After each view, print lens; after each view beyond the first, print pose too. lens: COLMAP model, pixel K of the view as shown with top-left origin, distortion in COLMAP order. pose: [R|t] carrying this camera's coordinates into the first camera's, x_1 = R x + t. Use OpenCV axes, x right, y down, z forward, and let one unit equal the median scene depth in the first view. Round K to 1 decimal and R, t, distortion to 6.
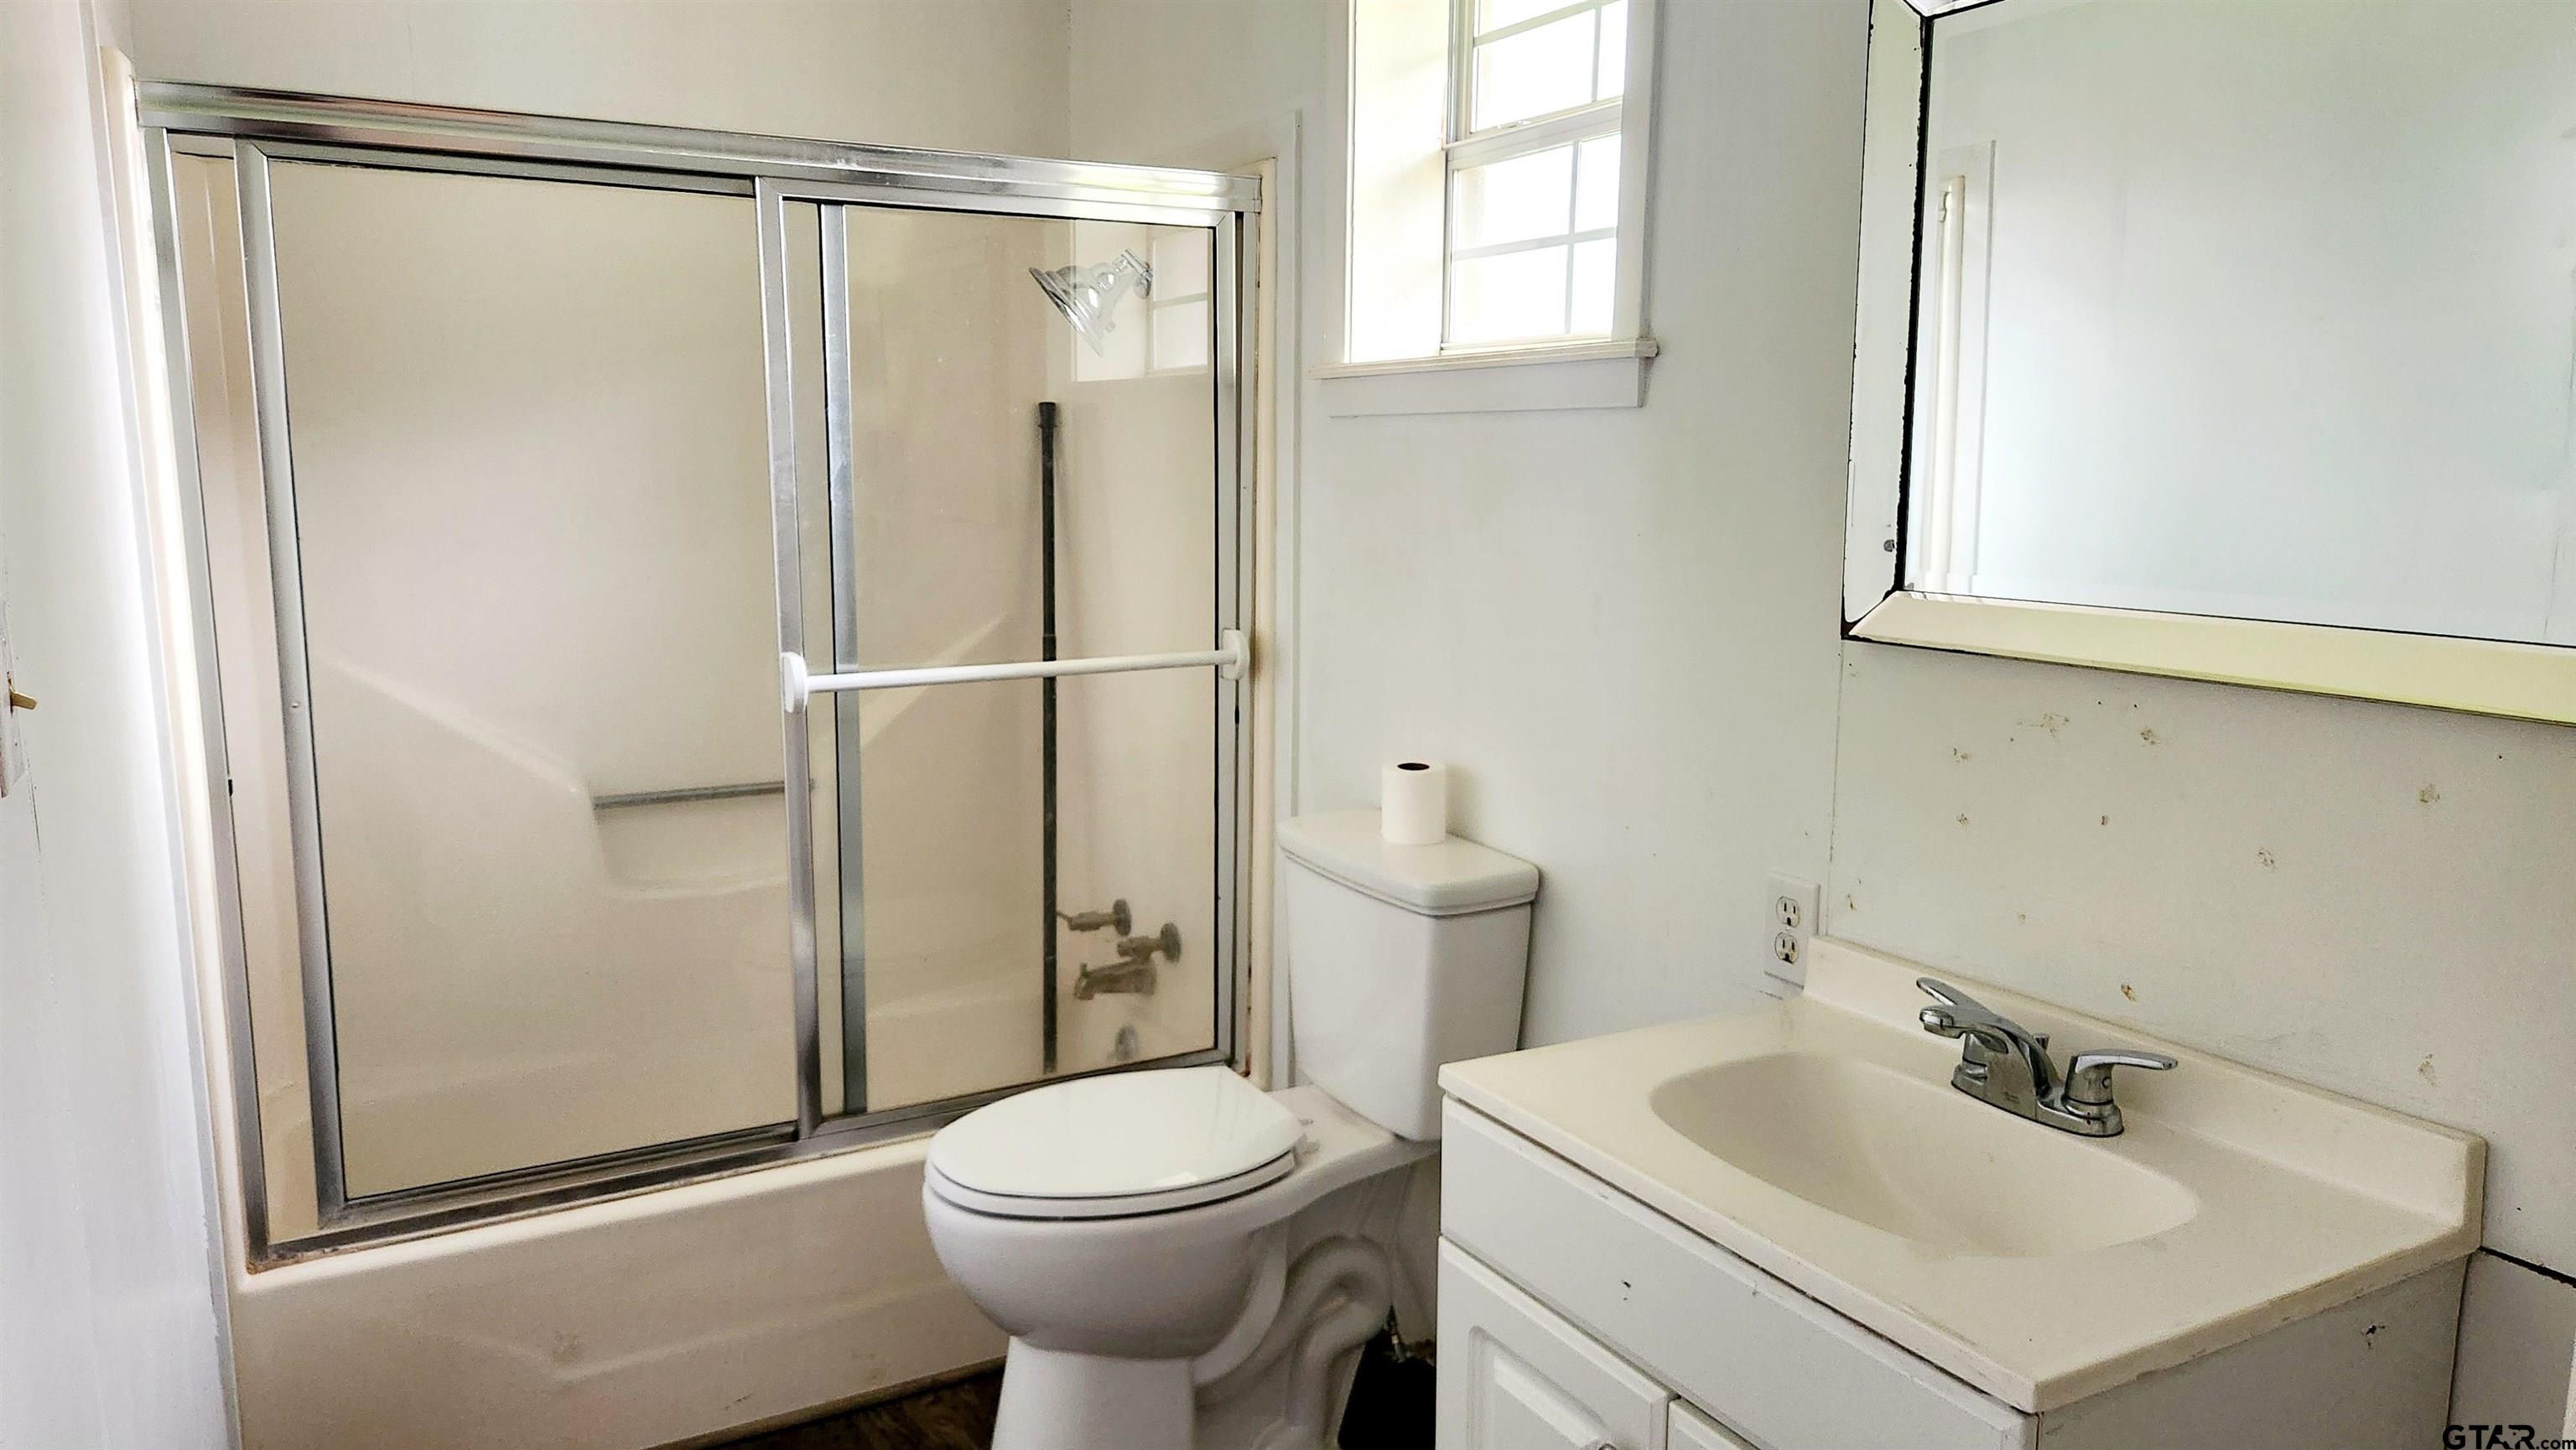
lens RADIAL K [[1685.1, 0, 1271.8], [0, 1685.1, 727.1], [0, 0, 1]] dist [0.056387, -0.061240]
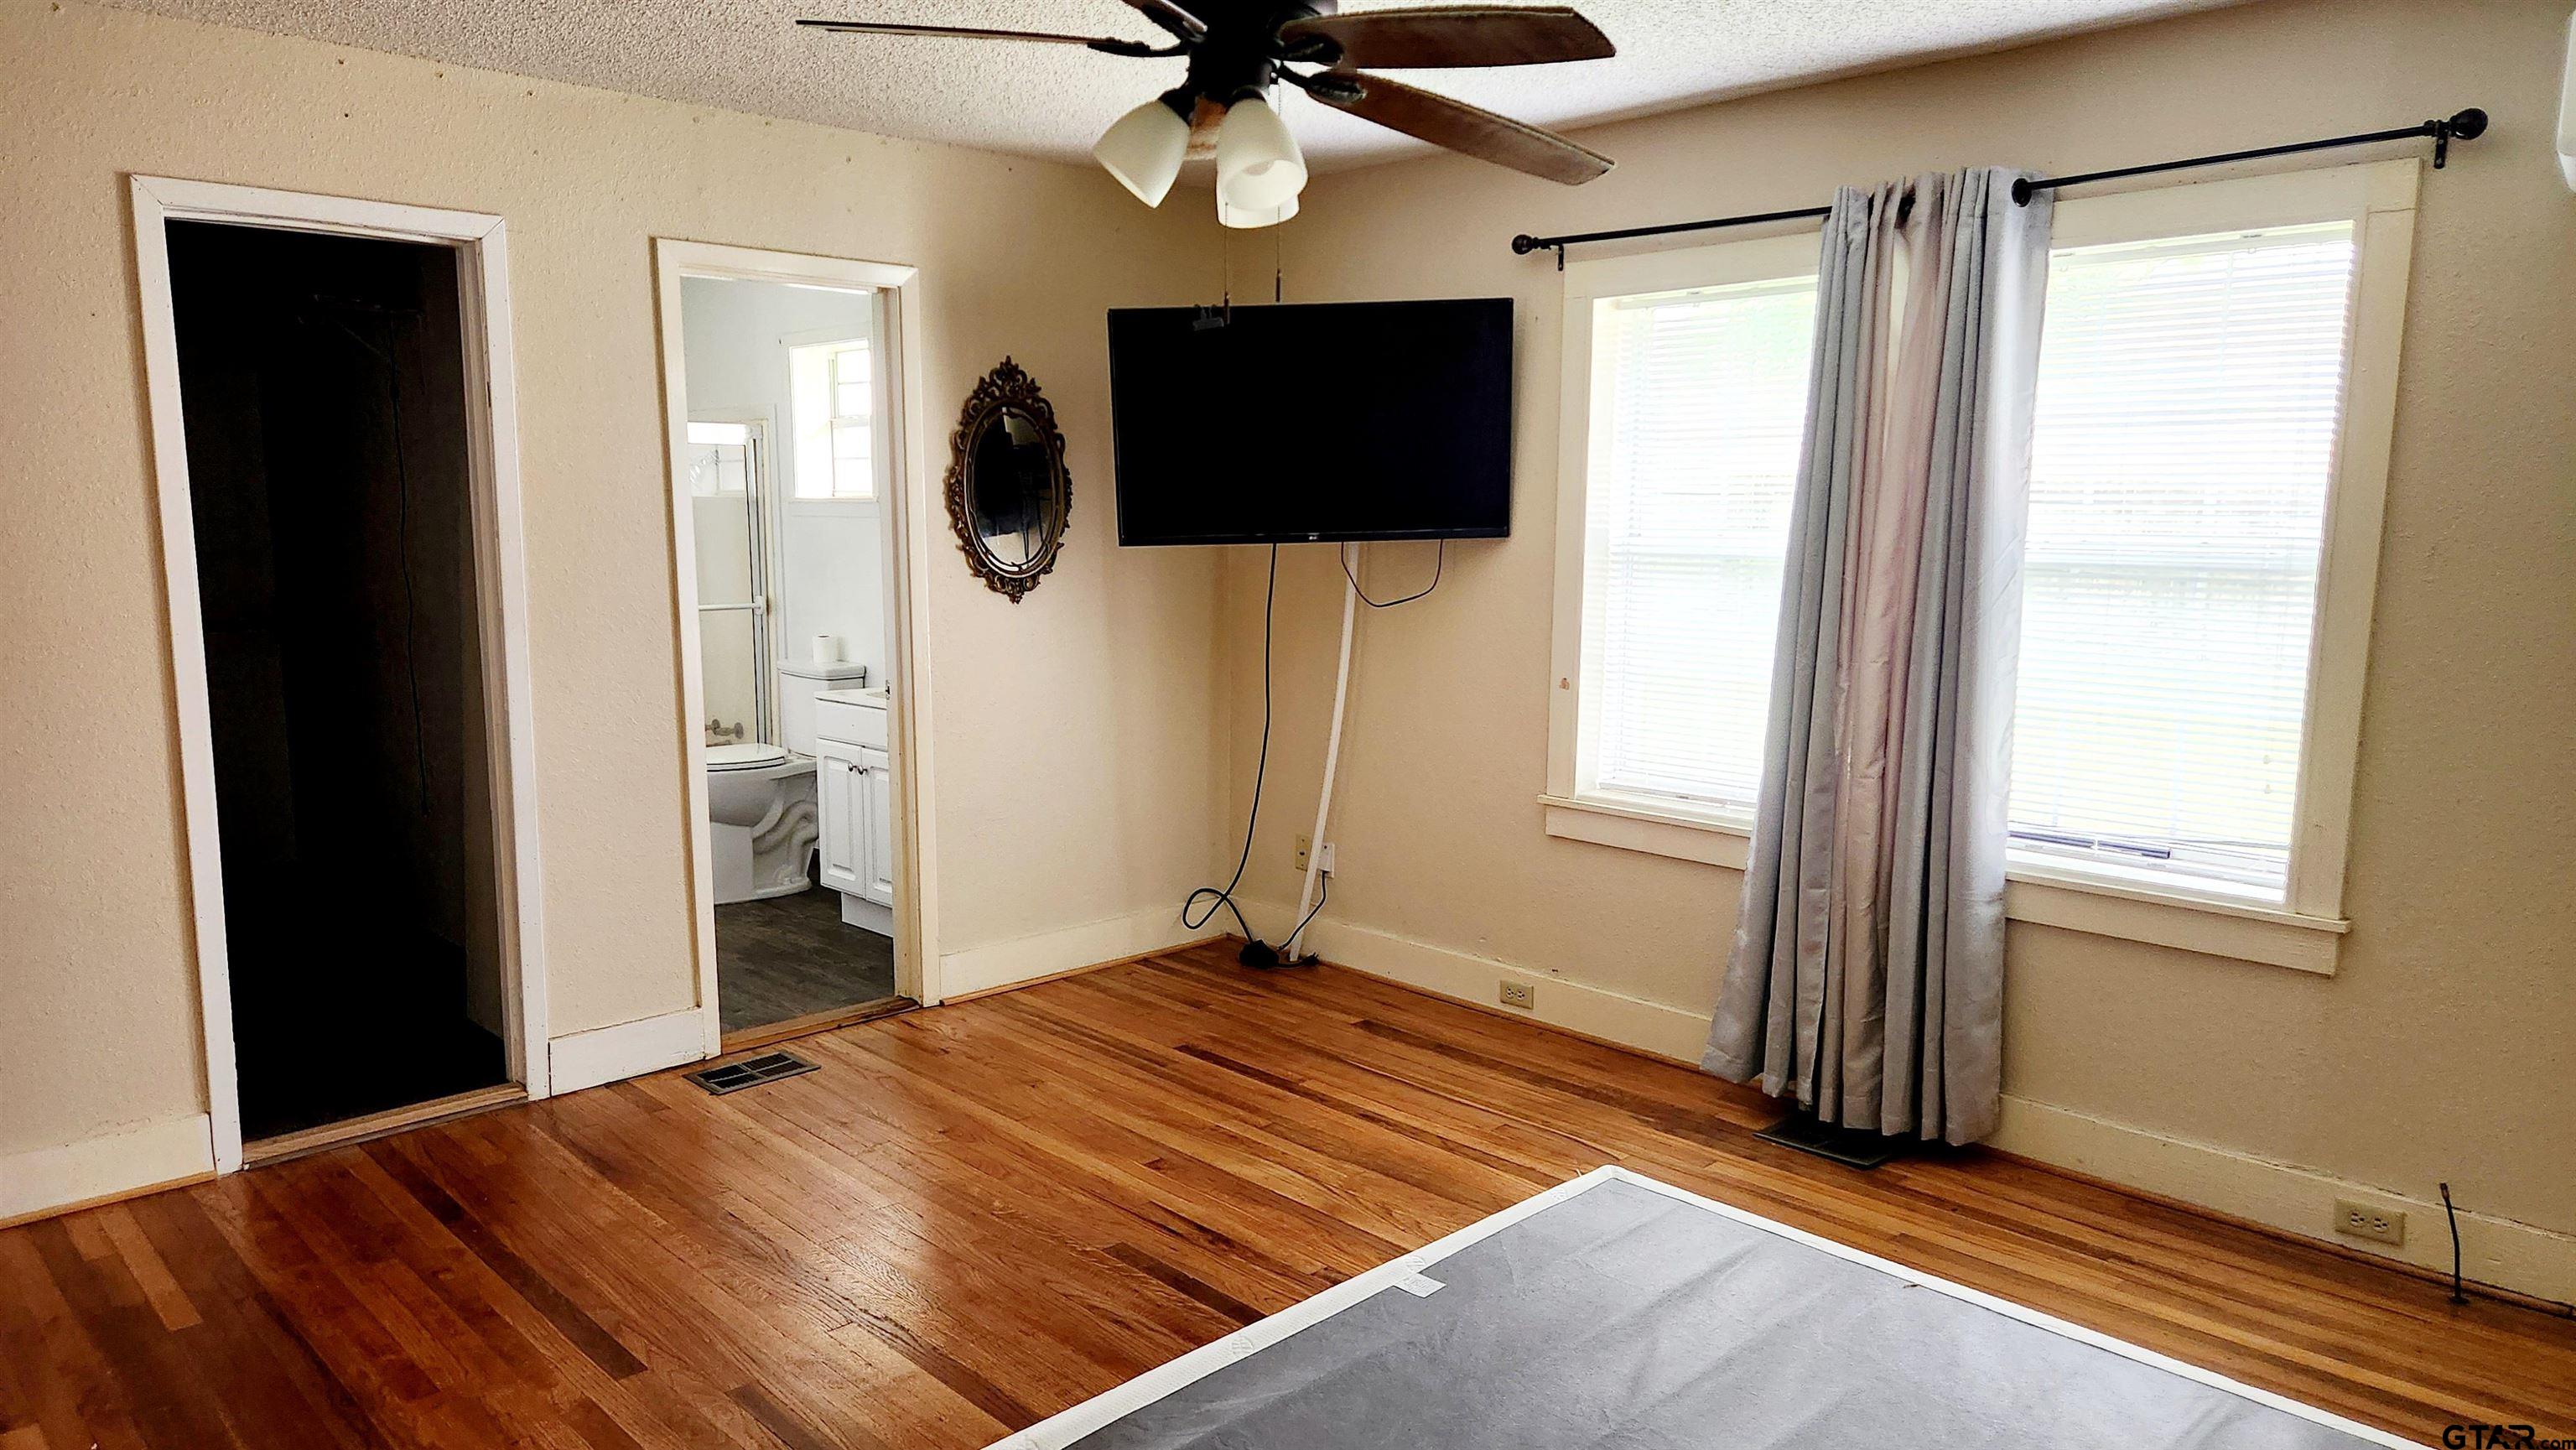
lens RADIAL K [[1685.1, 0, 1271.8], [0, 1685.1, 727.1], [0, 0, 1]] dist [0.056387, -0.061240]
pose [[0.967567, -0.040342, 0.249373, 0.084069], [0.045240, 0.998879, -0.013940, 0.220164], [-0.248531, 0.024769, 0.968307, -1.750481]]
